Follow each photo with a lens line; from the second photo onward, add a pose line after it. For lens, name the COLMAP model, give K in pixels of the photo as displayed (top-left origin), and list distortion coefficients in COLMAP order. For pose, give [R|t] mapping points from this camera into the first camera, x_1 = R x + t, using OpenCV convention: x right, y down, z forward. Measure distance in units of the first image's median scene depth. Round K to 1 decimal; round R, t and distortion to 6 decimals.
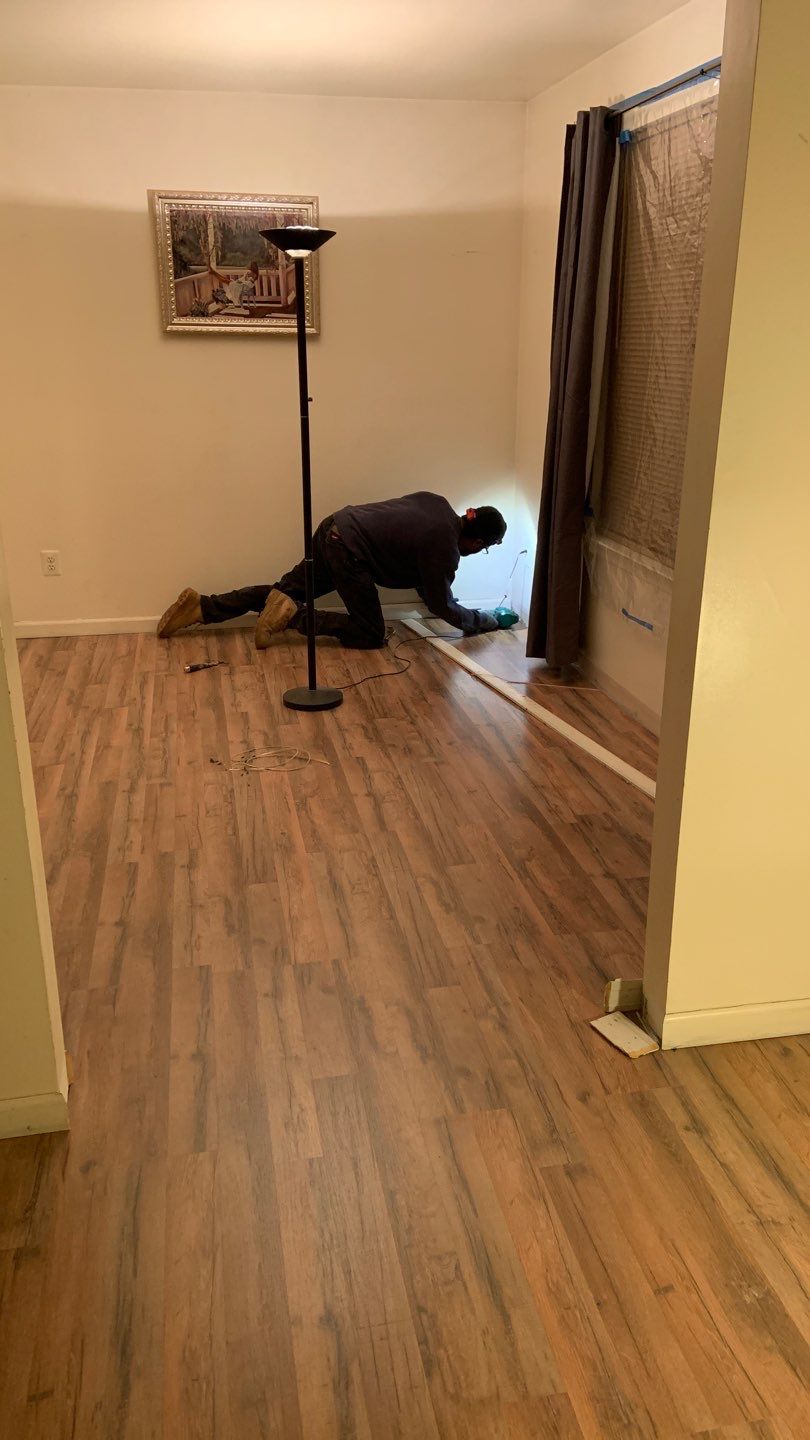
lens RADIAL K [[1050.3, 0, 413.0], [0, 1050.3, 715.0], [0, 0, 1]] dist [0.125778, -0.151410]
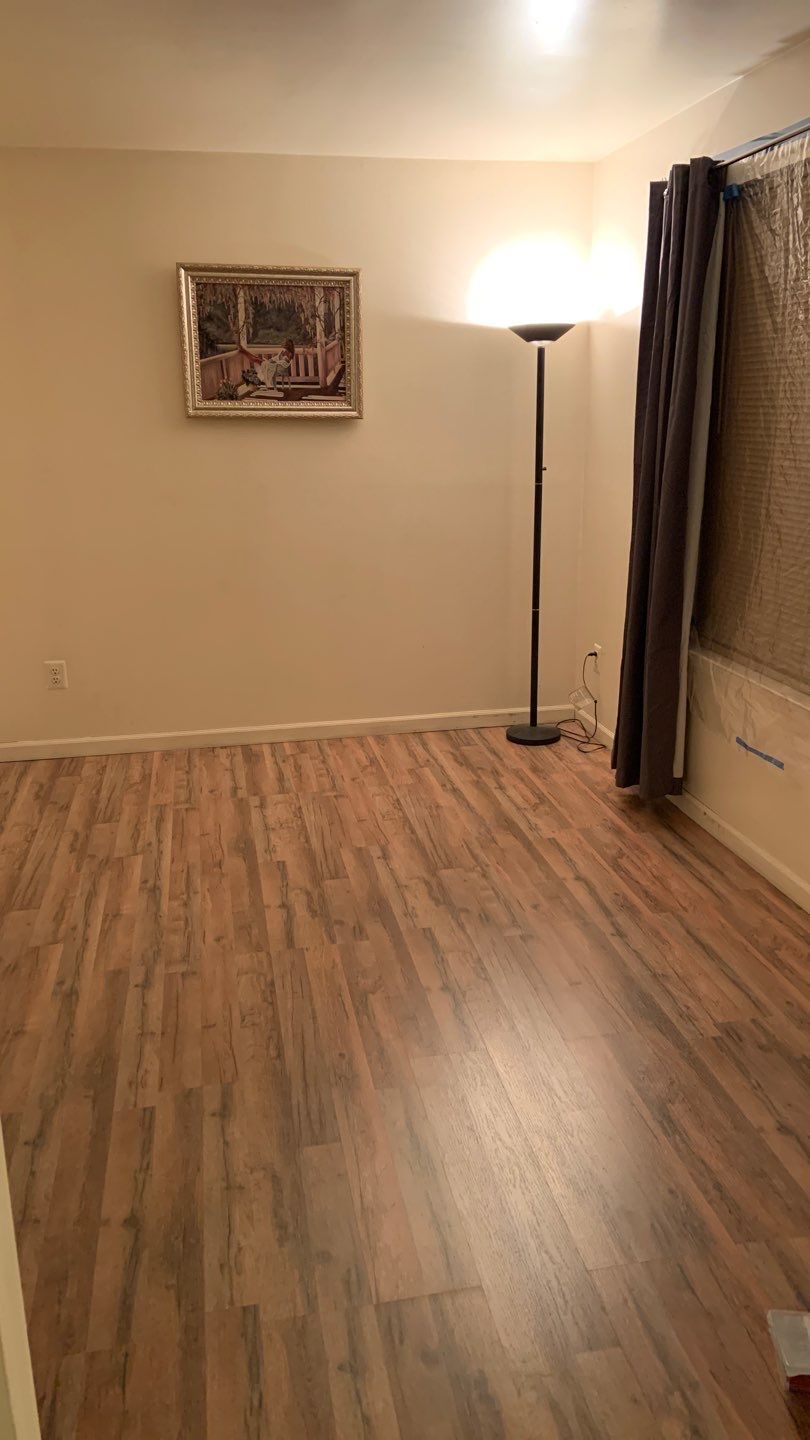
lens RADIAL K [[1049.6, 0, 414.9], [0, 1049.6, 711.7], [0, 0, 1]] dist [0.127875, -0.149476]
pose [[0.999960, -0.007467, -0.004967, -0.052337], [0.007144, 0.998037, -0.062211, -0.073324], [0.005422, 0.062173, 0.998051, 0.170781]]
